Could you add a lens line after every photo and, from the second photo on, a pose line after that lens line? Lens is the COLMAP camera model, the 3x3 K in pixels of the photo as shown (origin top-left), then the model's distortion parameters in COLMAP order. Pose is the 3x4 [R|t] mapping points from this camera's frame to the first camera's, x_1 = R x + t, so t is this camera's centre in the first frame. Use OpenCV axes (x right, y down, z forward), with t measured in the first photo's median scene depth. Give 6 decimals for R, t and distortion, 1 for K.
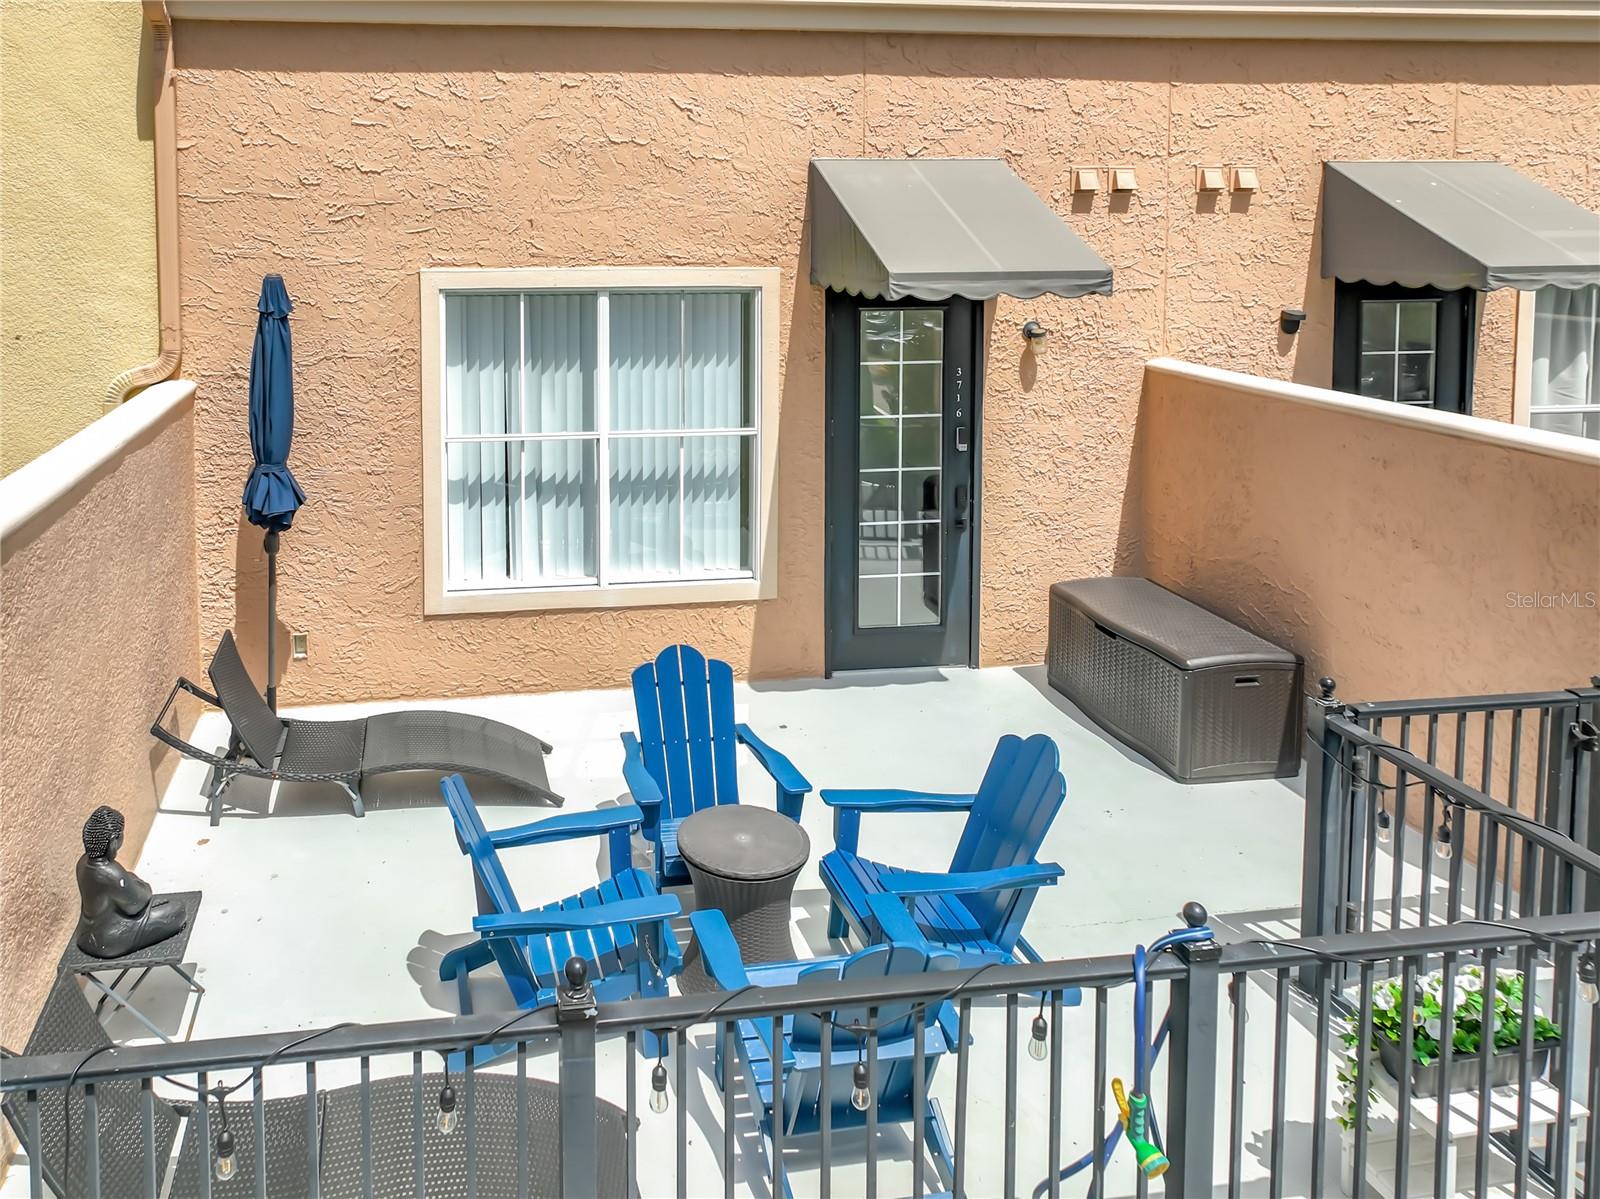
lens RADIAL K [[1993.7, 0, 794.0], [0, 1993.7, 346.5], [0, 0, 1]] dist [0.000317, 0.285692]
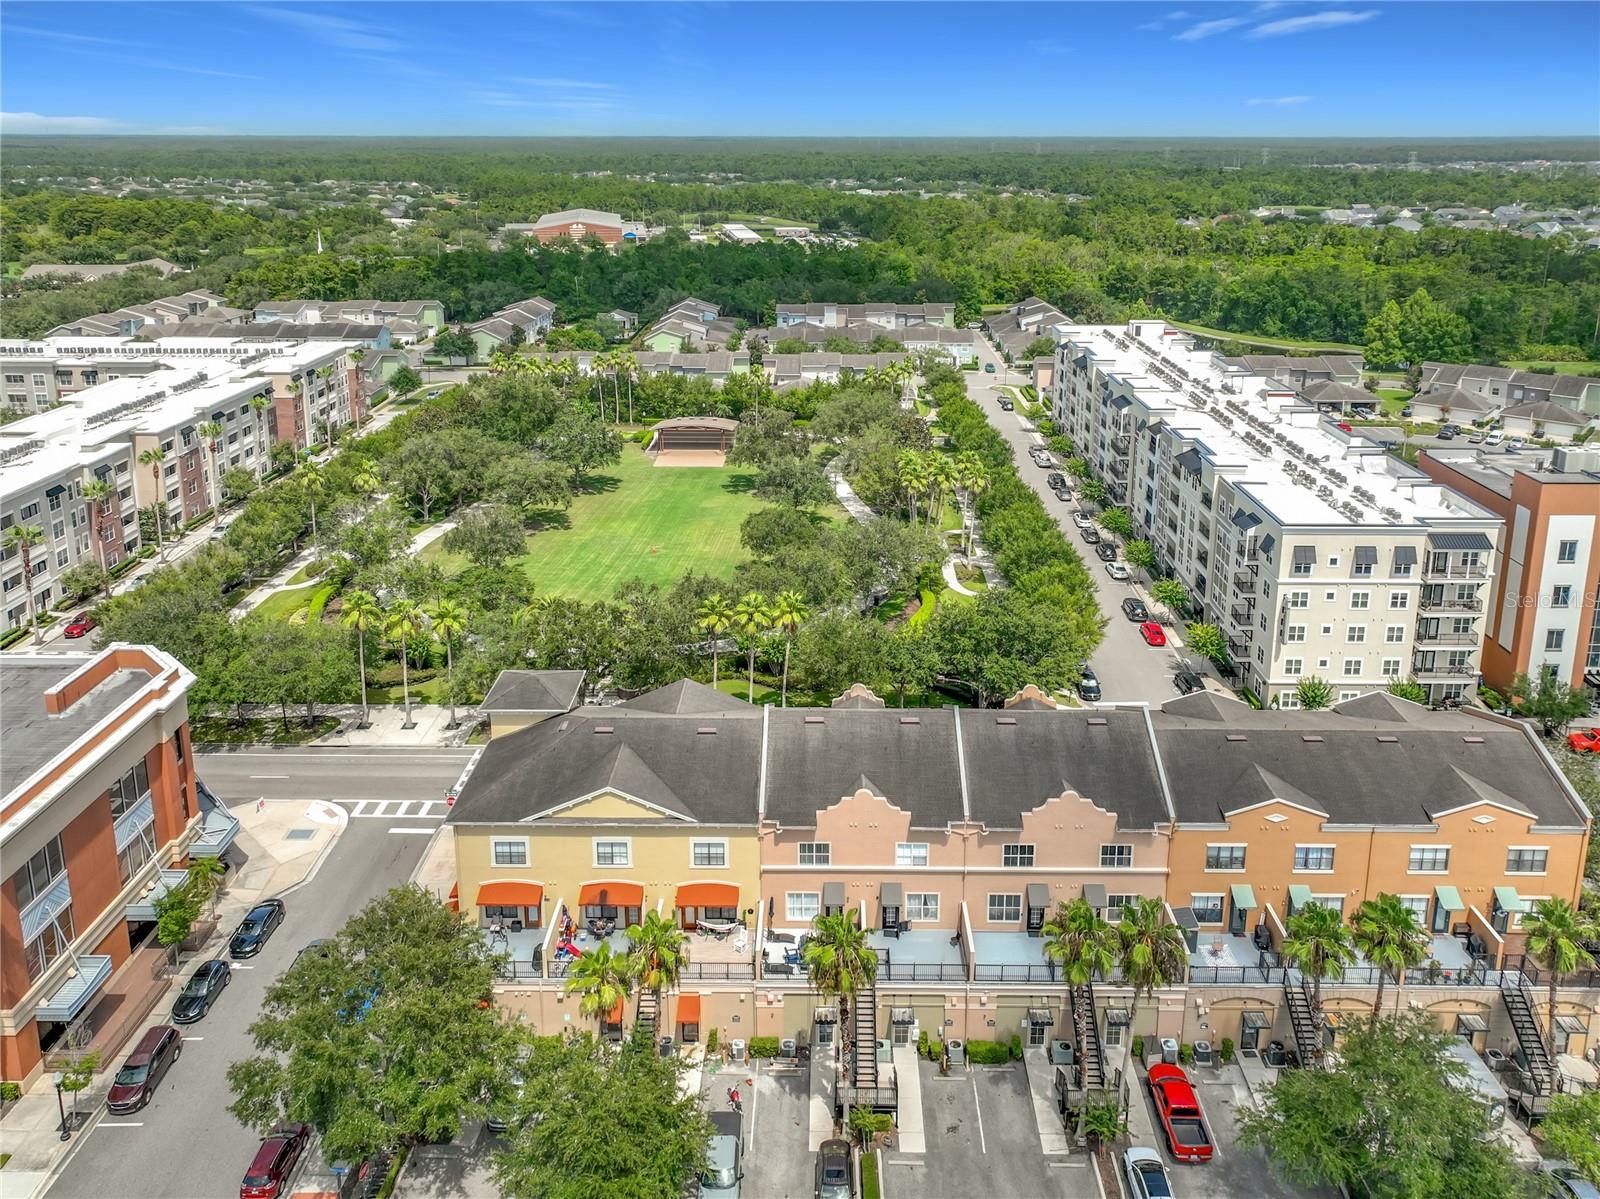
lens RADIAL K [[1139.0, 0, 821.7], [0, 1139.0, 420.1], [0, 0, 1]] dist [0.002203, 0.005118]
pose [[0.972136, 0.050284, -0.228962, 1.170694], [-0.021475, 0.991718, 0.126623, -3.068370], [0.233433, -0.118178, 0.965165, -4.167011]]
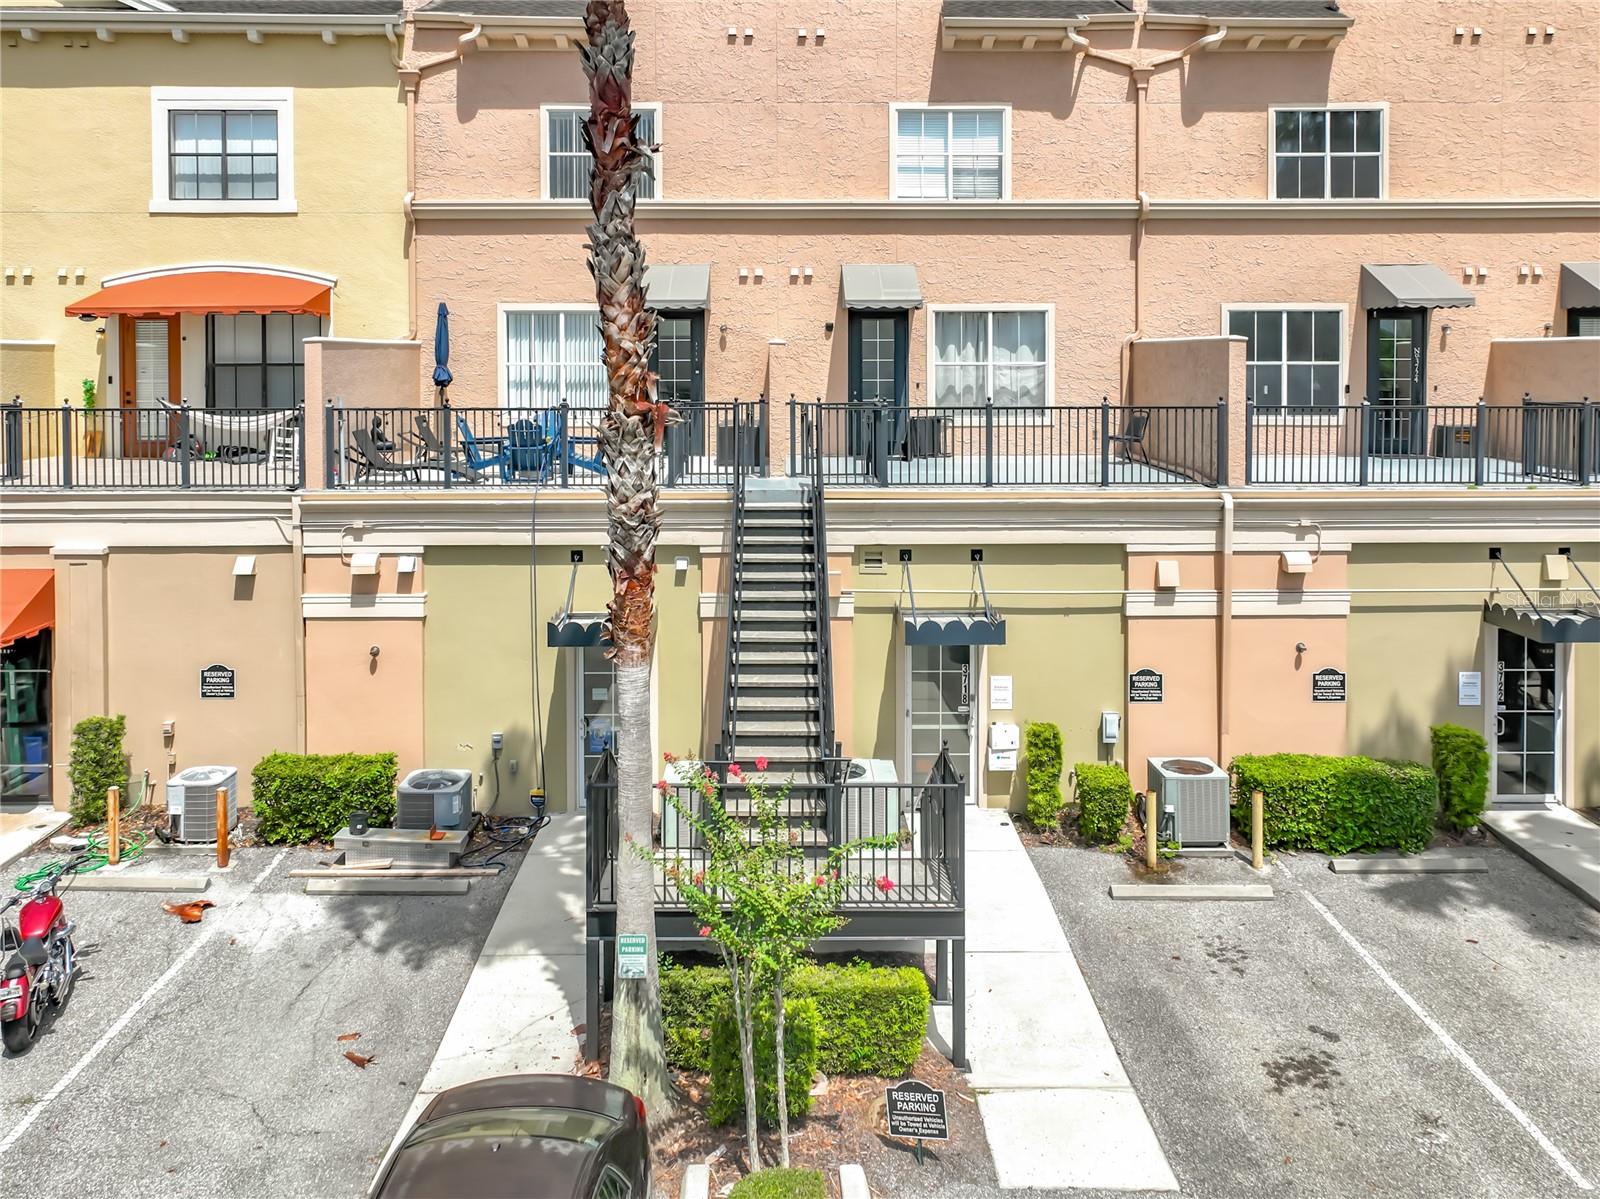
lens RADIAL K [[1210.4, 0, 789.9], [0, 1210.4, 381.0], [0, 0, 1]] dist [0.003431, 0.003760]
pose [[0.975942, -0.001761, -0.218025, 0.576393], [-0.015425, 0.996904, -0.077095, 0.191056], [0.217486, 0.078603, 0.972893, -0.565858]]
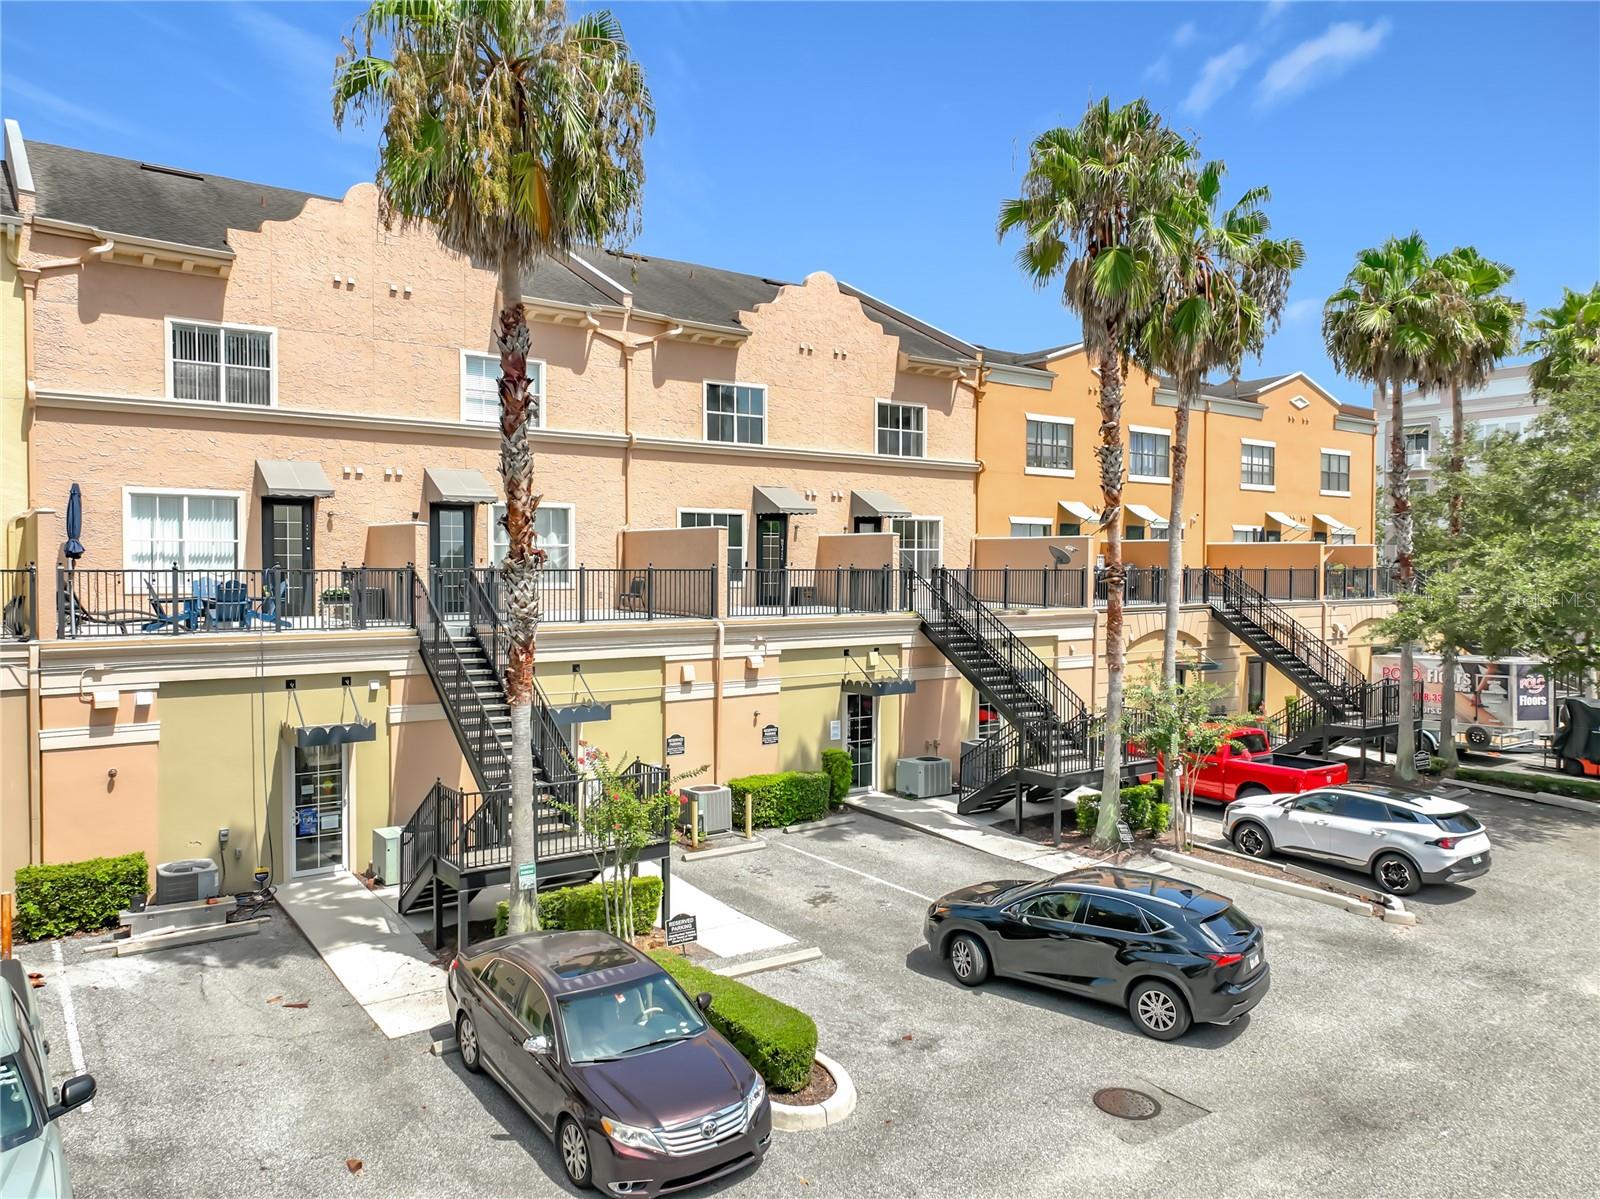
lens RADIAL K [[1116.7, 0, 793.5], [0, 1116.7, 596.6], [0, 0, 1]] dist [-0.000895, 0.008146]
pose [[0.921788, -0.013037, 0.387475, 0.110167], [0.038591, 0.997556, -0.058242, 0.278228], [-0.385769, 0.068640, 0.920038, -1.048808]]
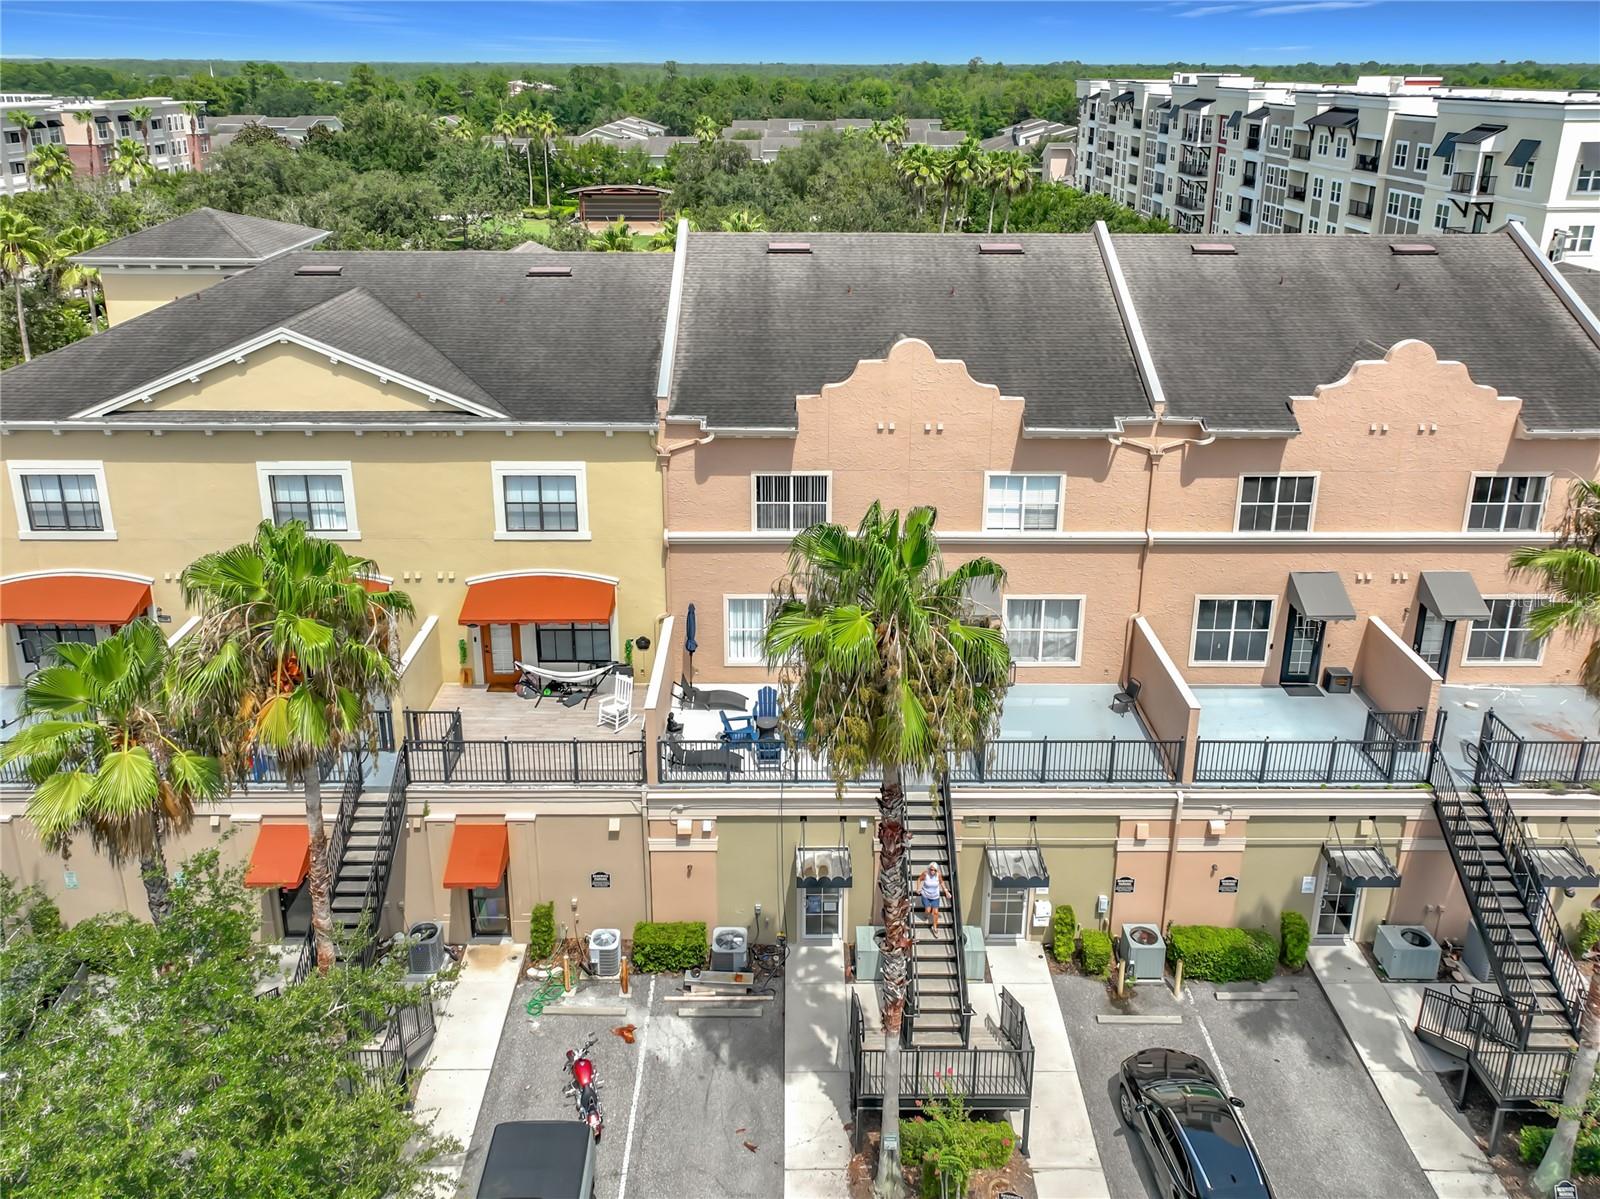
lens RADIAL K [[1171.4, 0, 799.7], [0, 1171.4, 408.4], [0, 0, 1]] dist [0.003248, 0.003375]
pose [[0.975197, 0.061626, -0.212585, 0.480173], [-0.021489, 0.982281, 0.186176, -0.886745], [0.220291, -0.176990, 0.959242, -1.307918]]
